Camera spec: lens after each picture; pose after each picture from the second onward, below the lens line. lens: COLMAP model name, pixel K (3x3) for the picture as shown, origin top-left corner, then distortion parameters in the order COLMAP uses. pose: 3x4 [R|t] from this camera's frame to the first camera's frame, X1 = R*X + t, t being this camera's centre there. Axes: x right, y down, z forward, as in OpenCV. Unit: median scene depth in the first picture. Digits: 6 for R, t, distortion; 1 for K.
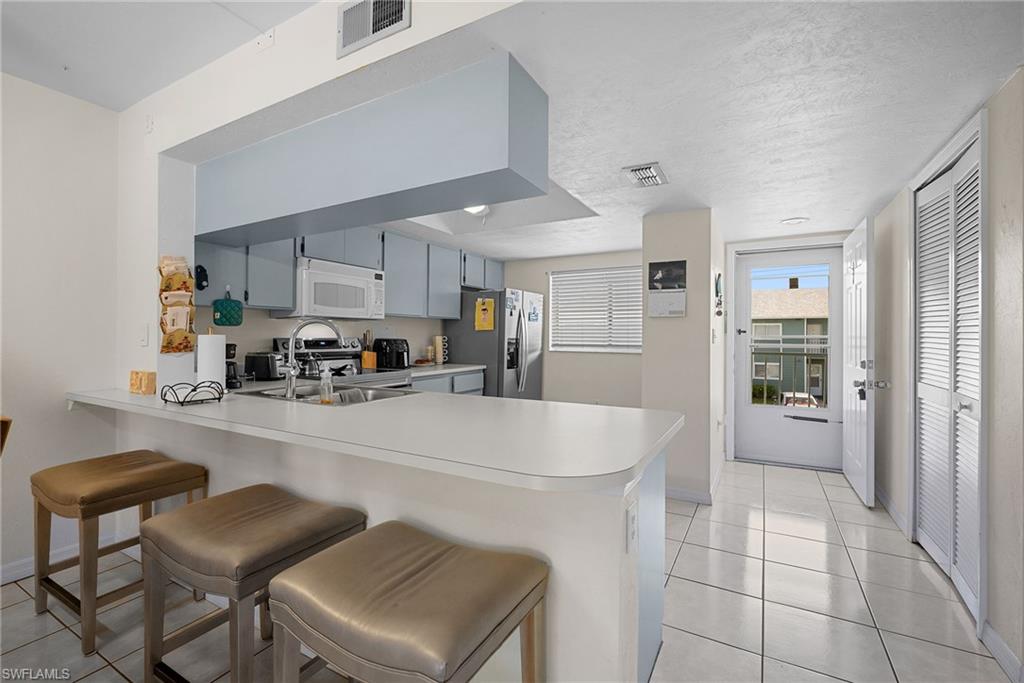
lens RADIAL K [[452.4, 0, 513.3], [0, 452.4, 332.9], [0, 0, 1]] dist [-0.010419, 0.001192]
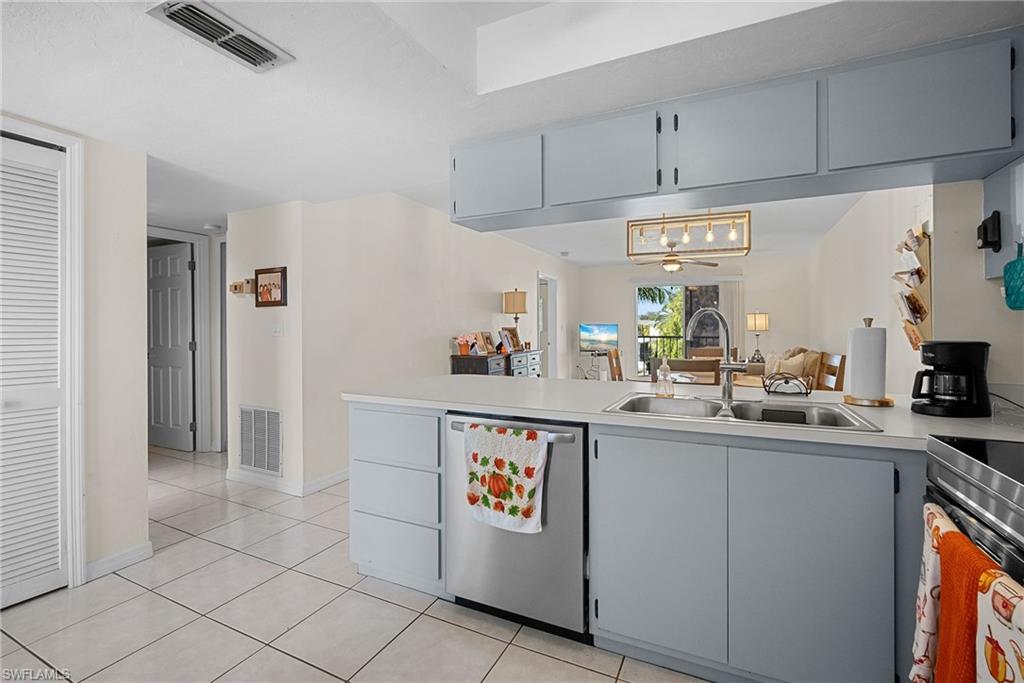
lens RADIAL K [[452.4, 0, 515.2], [0, 452.4, 332.4], [0, 0, 1]] dist [-0.010419, 0.001192]
pose [[-0.998456, -0.001699, -0.055527, -0.017839], [-0.001771, 0.999998, 0.001247, 0.010405], [0.055524, 0.001343, -0.998456, 1.444579]]
